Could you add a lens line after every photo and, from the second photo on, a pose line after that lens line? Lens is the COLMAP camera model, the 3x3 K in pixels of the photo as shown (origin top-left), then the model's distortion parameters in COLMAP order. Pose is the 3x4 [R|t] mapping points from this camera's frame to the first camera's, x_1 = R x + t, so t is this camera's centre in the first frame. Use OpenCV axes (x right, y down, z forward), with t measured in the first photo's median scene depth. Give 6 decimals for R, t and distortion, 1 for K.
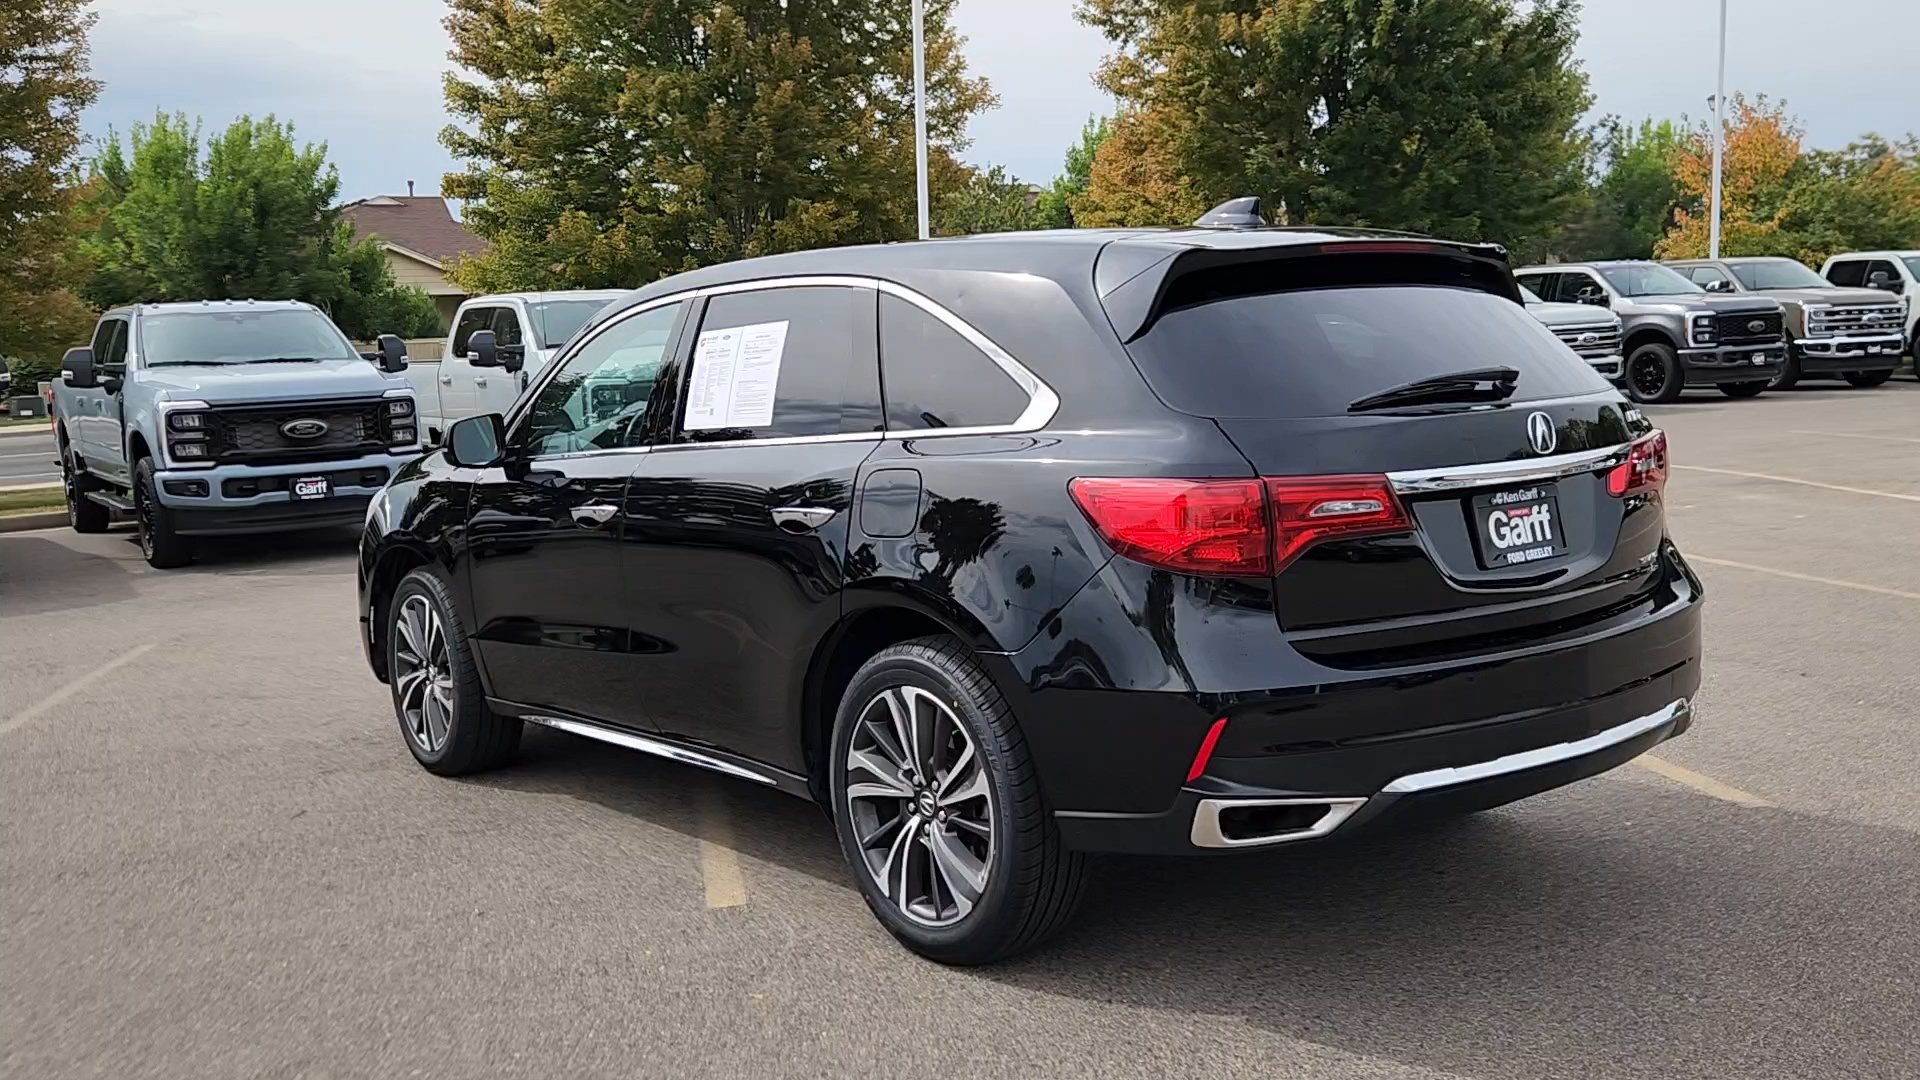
lens RADIAL K [[1815.4, 0, 945.5], [0, 1815.4, 536.9], [0, 0, 1]] dist [0.028222, 0.000000]
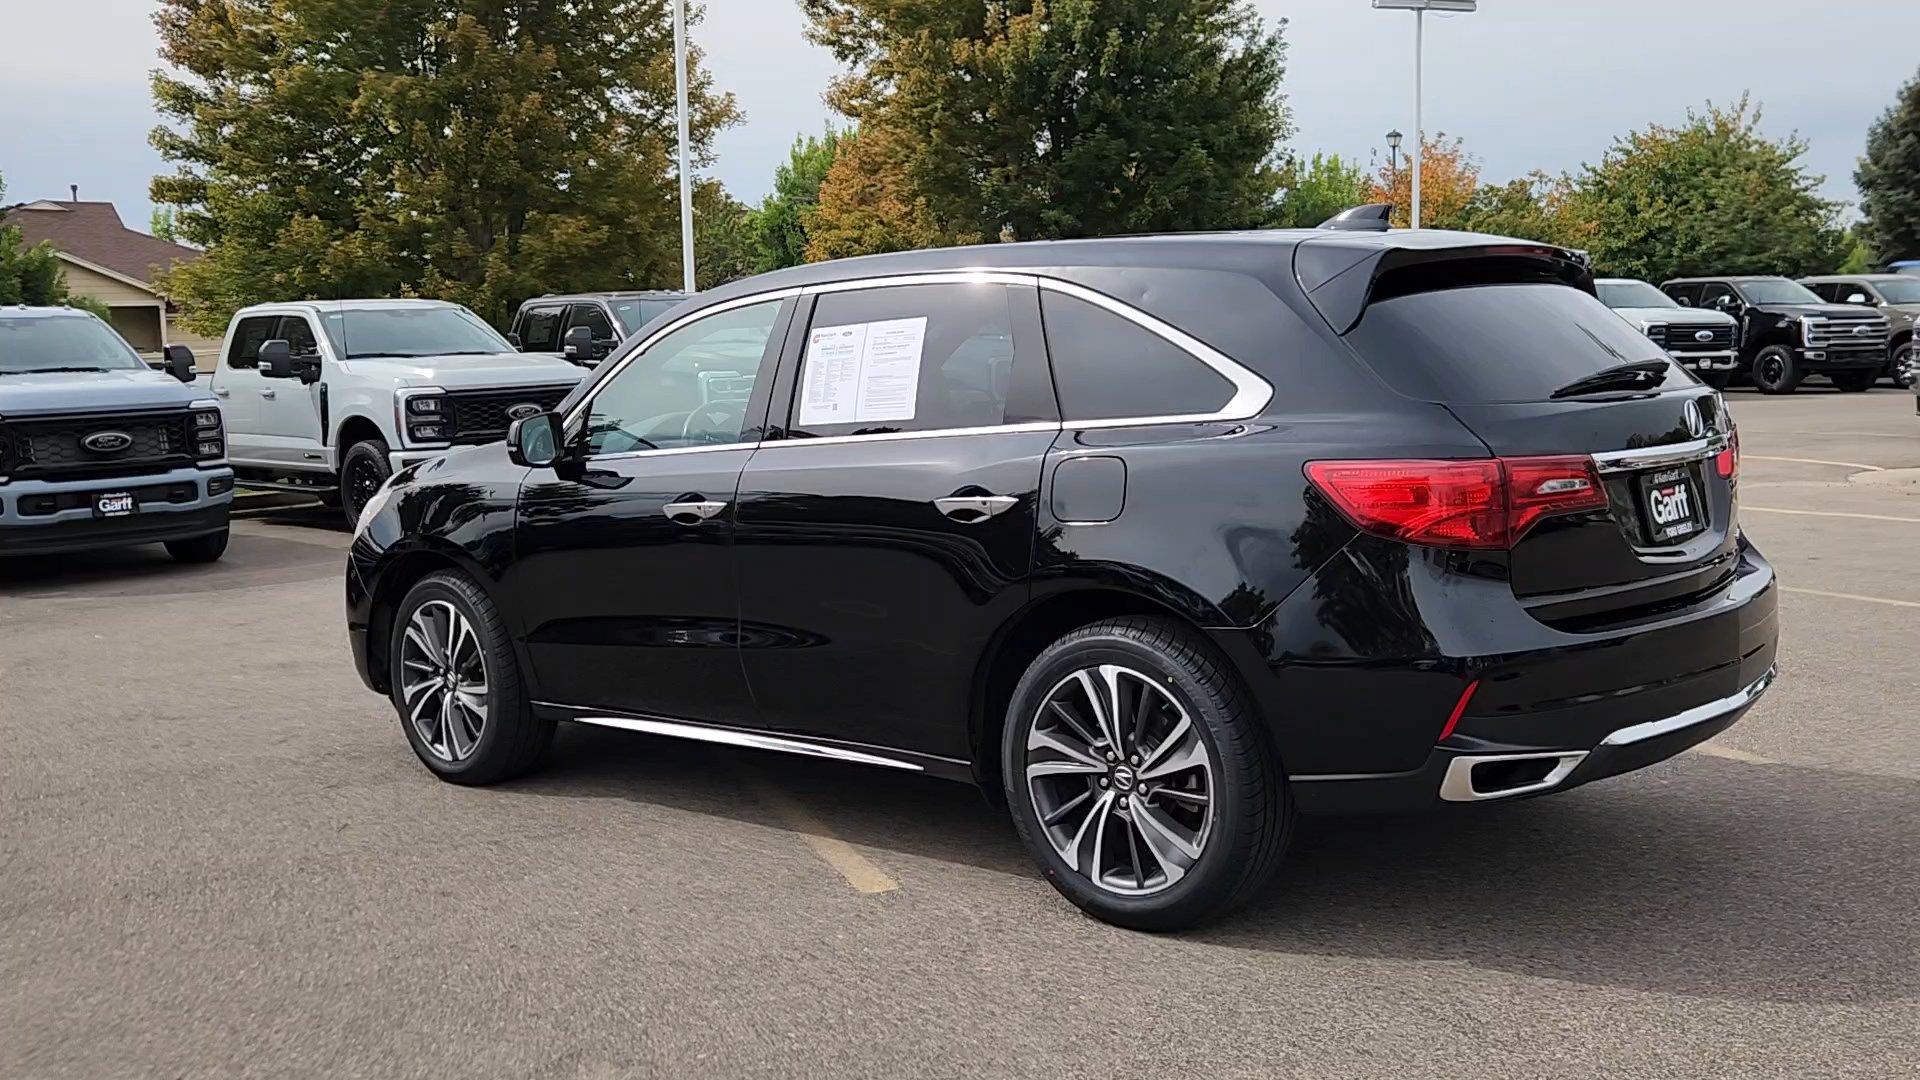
lens RADIAL K [[1815.4, 0, 942.1], [0, 1815.4, 537.5], [0, 0, 1]] dist [0.028222, 0.000000]
pose [[0.985218, -0.012377, 0.170857, -0.248244], [0.014191, 0.999855, -0.009400, 0.014887], [-0.170716, 0.011686, 0.985251, -0.009279]]
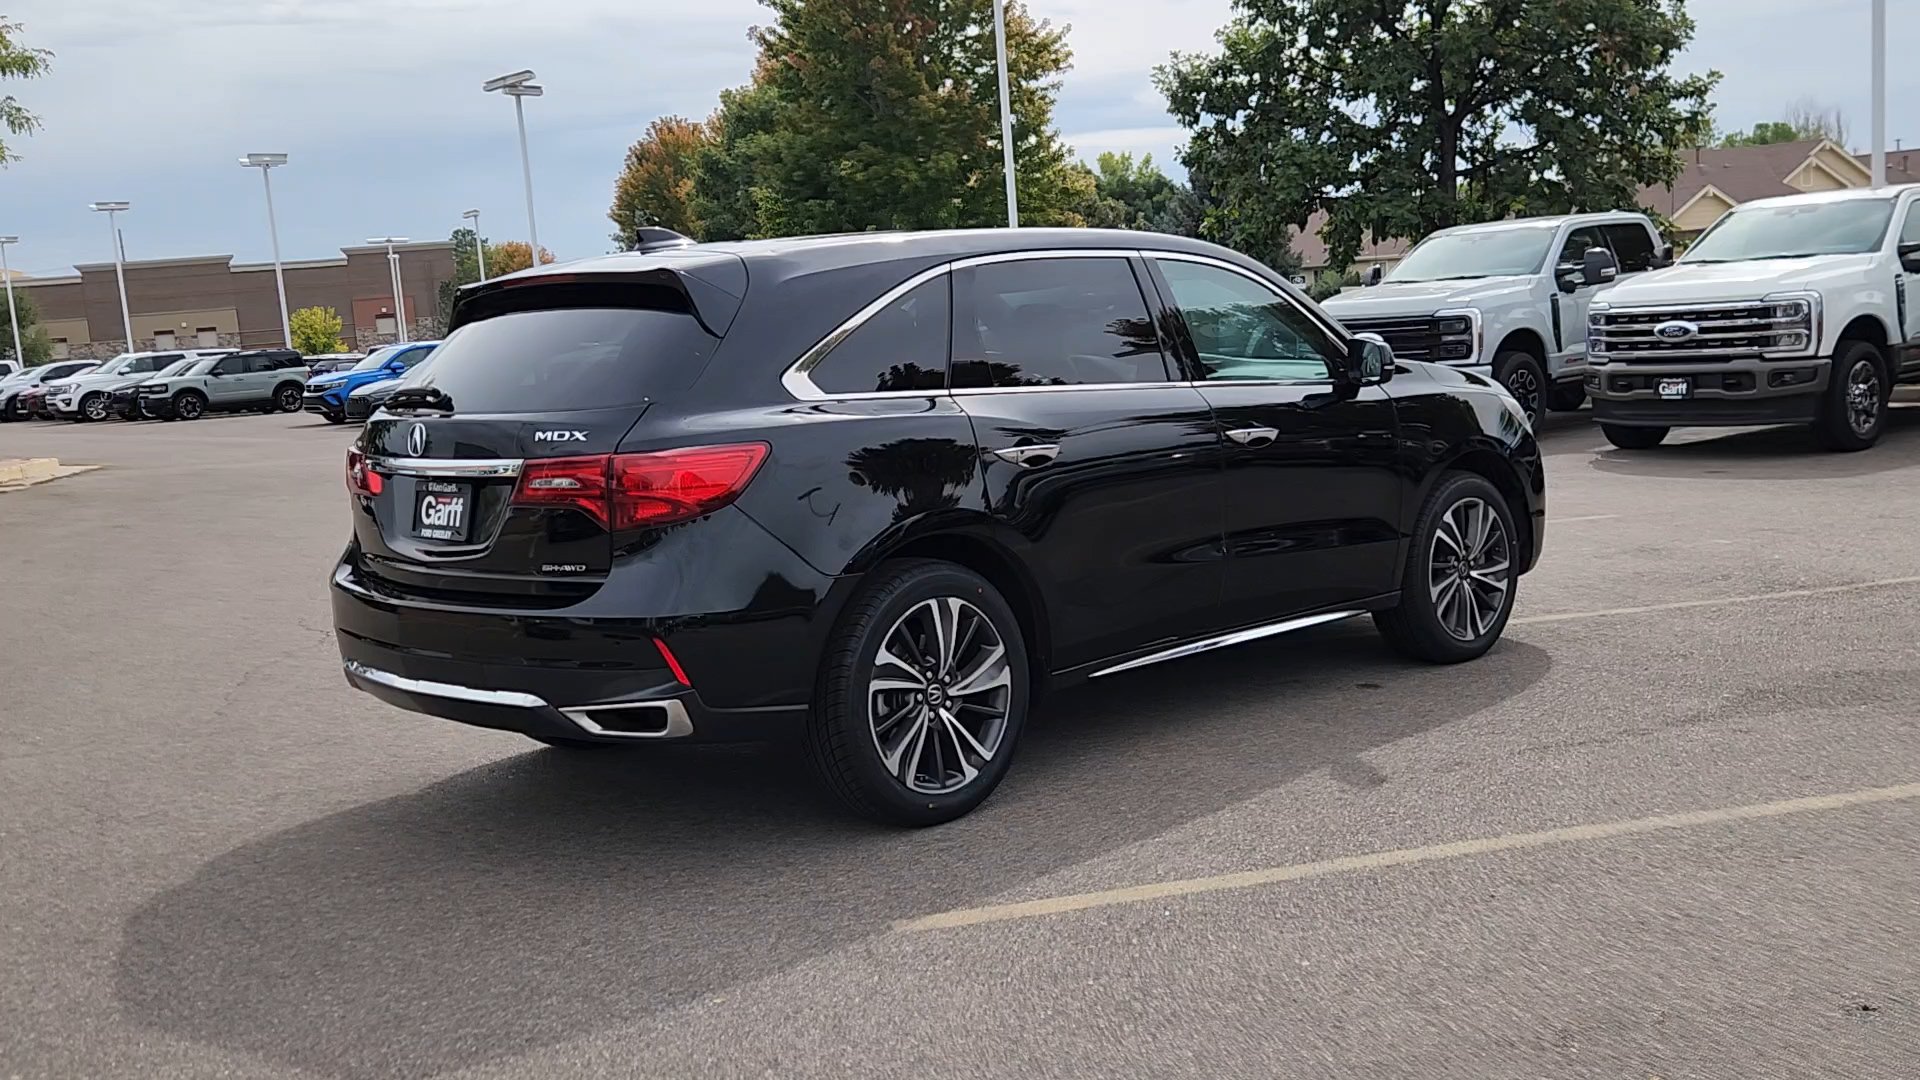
lens RADIAL K [[1815.4, 0, 944.6], [0, 1815.4, 539.6], [0, 0, 1]] dist [0.028222, 0.000000]
pose [[0.101545, 0.160667, -0.981771, 1.303669], [-0.052972, 0.986346, 0.155937, -0.165350], [0.993420, 0.036172, 0.108670, 0.981823]]
